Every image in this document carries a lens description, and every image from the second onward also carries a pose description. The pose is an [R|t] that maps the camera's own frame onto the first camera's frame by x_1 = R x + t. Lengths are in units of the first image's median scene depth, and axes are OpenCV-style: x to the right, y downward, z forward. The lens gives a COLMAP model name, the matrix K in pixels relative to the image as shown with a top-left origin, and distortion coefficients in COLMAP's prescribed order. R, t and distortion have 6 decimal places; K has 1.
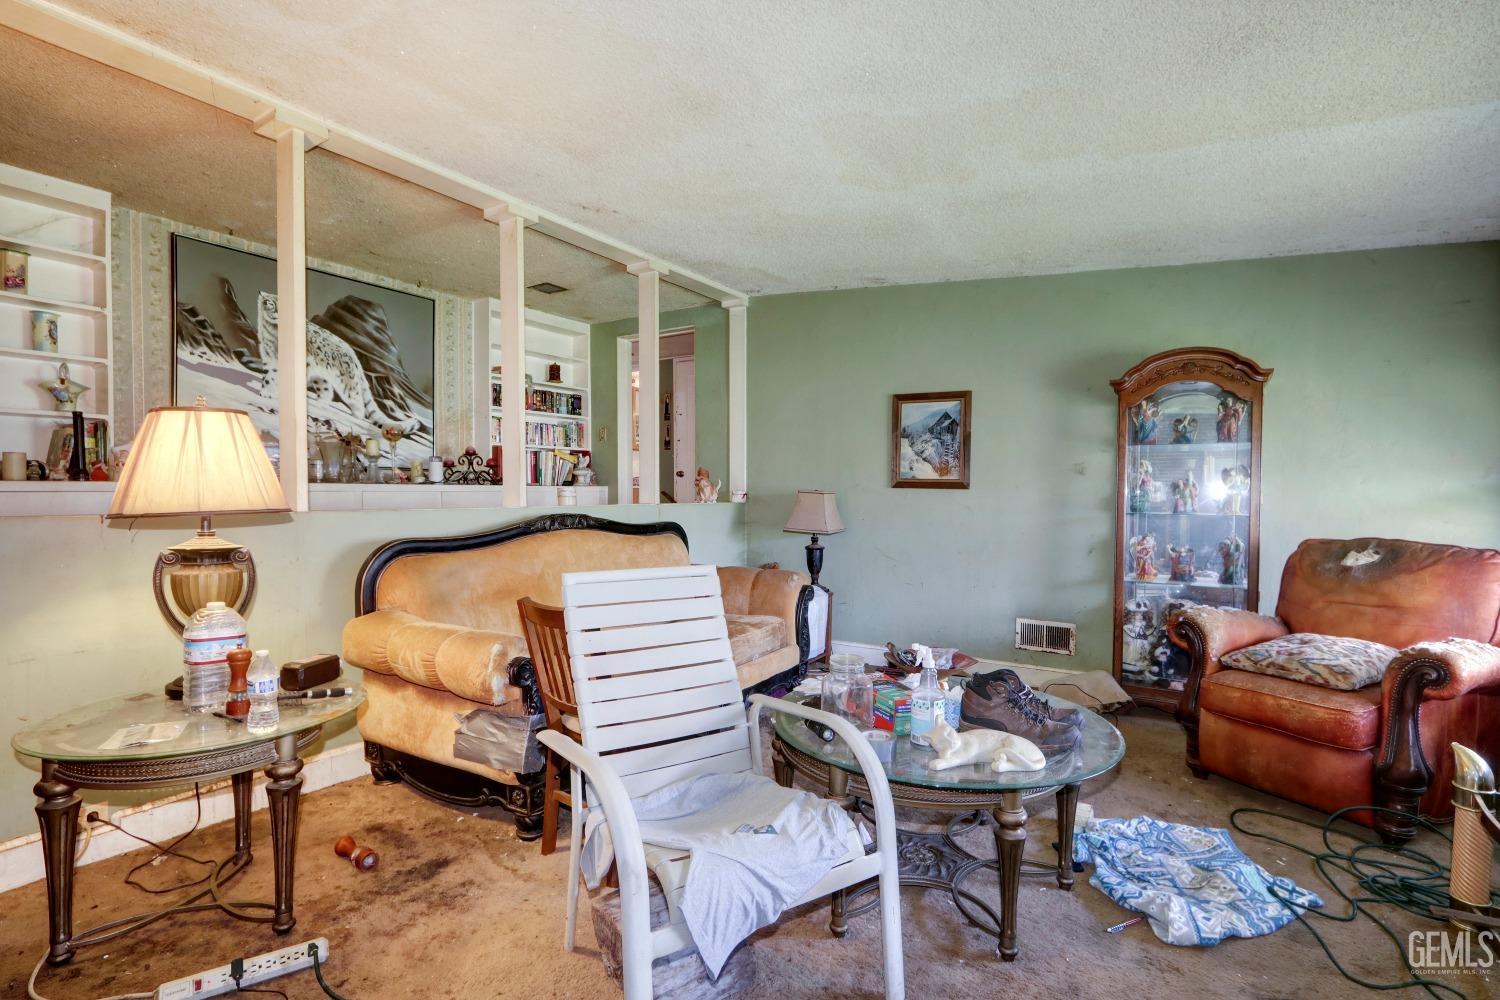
lens RADIAL K [[714.0, 0, 762.7], [0, 714.0, 497.6], [0, 0, 1]] dist [-0.012589, 0.000257]
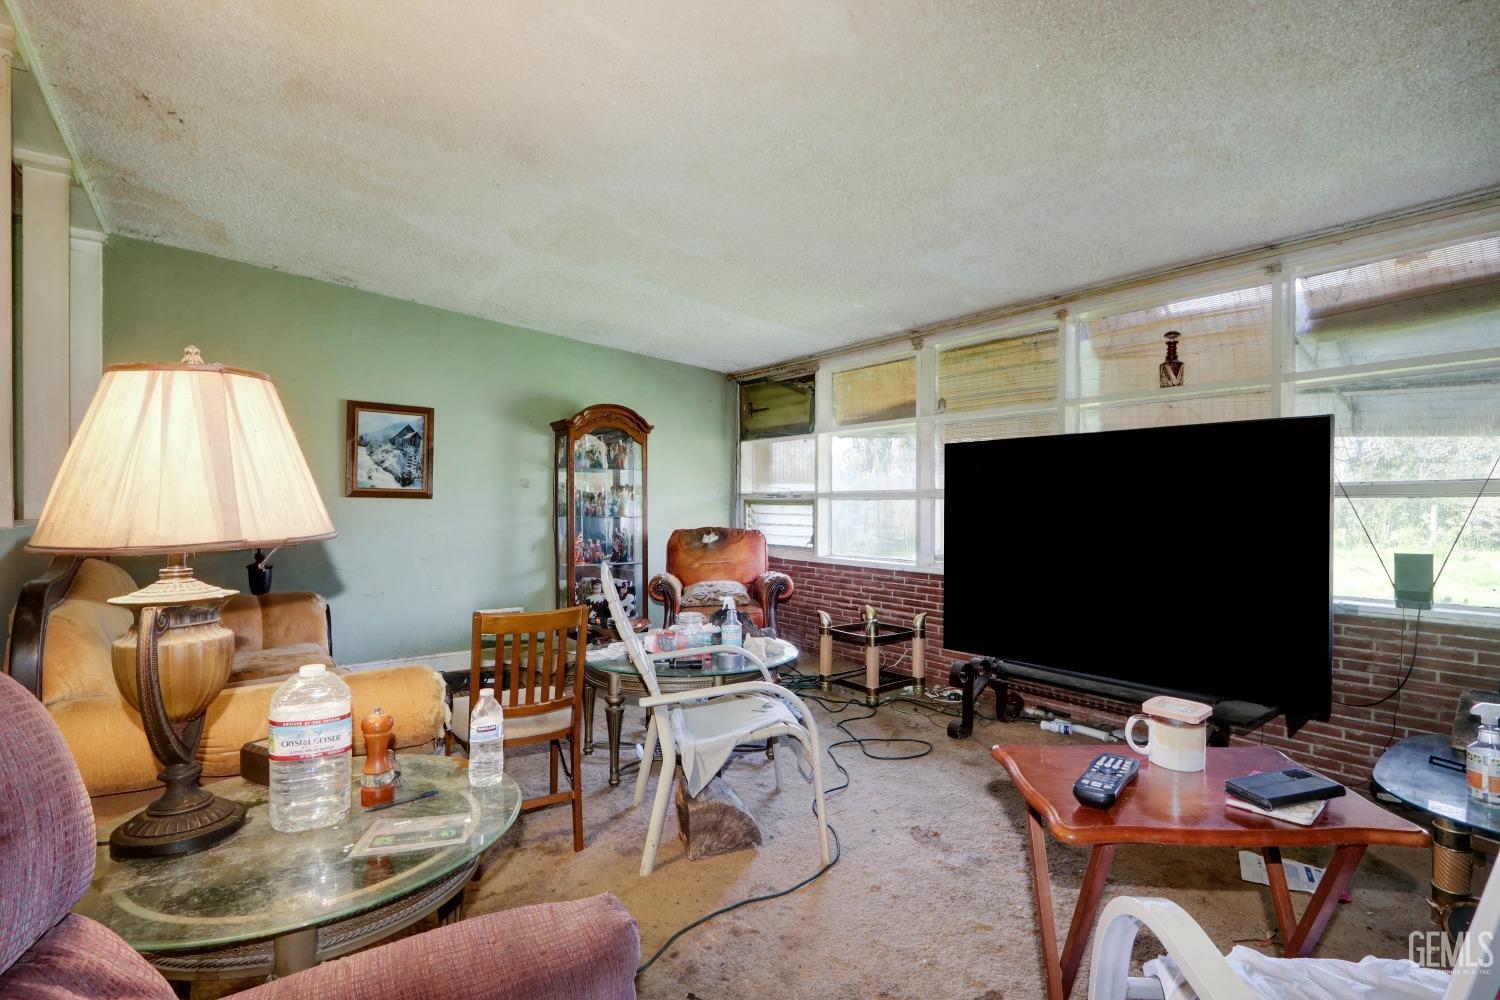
lens RADIAL K [[720.6, 0, 757.9], [0, 720.6, 504.6], [0, 0, 1]] dist [-0.011201, 0.000284]
pose [[0.344779, -0.004822, 0.938671, -0.553354], [0.004842, 0.999983, 0.003358, -0.004402], [-0.938671, 0.003387, 0.344797, 0.154847]]
